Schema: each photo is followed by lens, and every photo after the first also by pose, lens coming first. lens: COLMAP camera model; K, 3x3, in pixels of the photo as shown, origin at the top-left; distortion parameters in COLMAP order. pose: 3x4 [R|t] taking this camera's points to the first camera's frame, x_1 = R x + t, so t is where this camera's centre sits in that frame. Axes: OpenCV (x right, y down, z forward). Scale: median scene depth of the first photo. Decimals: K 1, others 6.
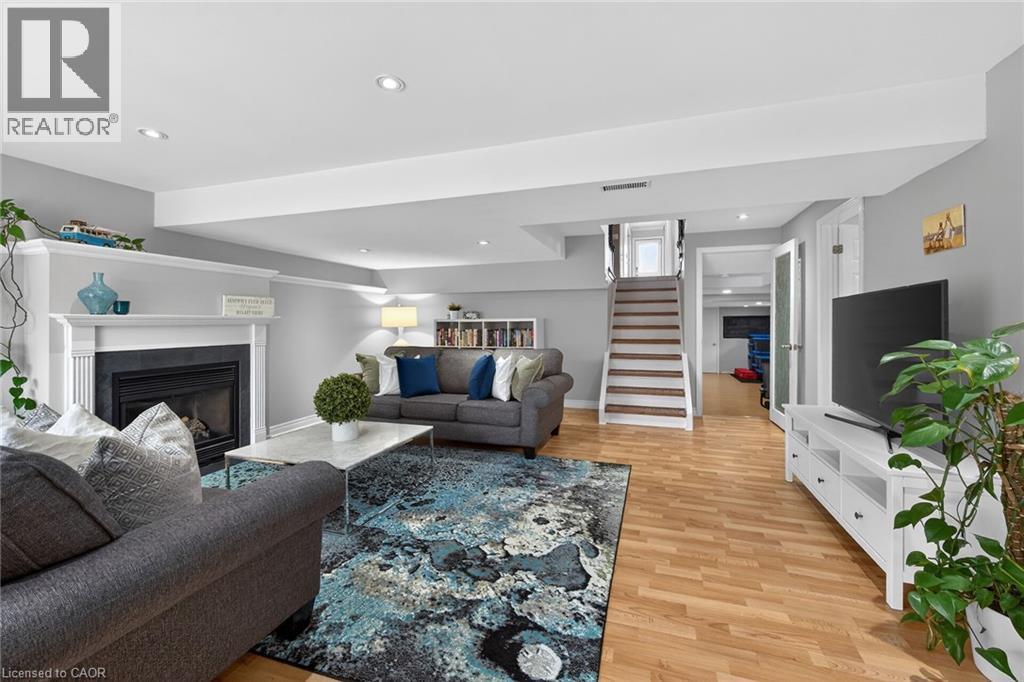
lens RADIAL K [[417.1, 0, 559.1], [0, 417.1, 322.0], [0, 0, 1]] dist [0.000367, -0.000317]
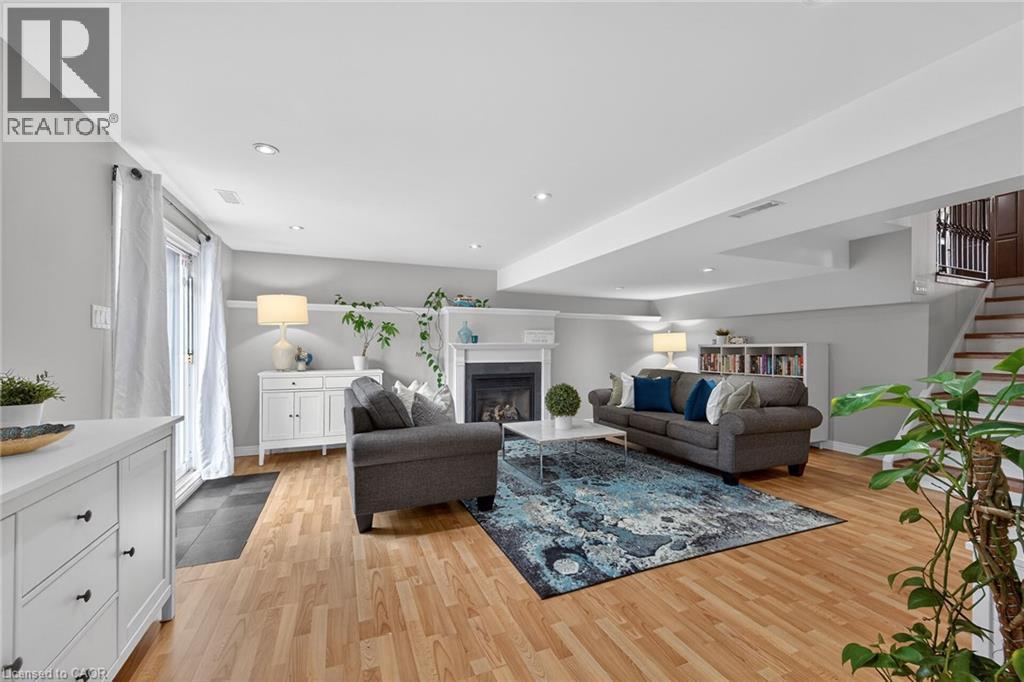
lens RADIAL K [[463.6, 0, 512.0], [0, 463.6, 341.0], [0, 0, 1]] dist [-0.000033, -0.000243]
pose [[0.613320, -0.009144, -0.789782, 0.557413], [-0.000811, 0.999925, -0.012207, -0.001679], [0.789834, 0.008127, 0.613266, -0.104344]]
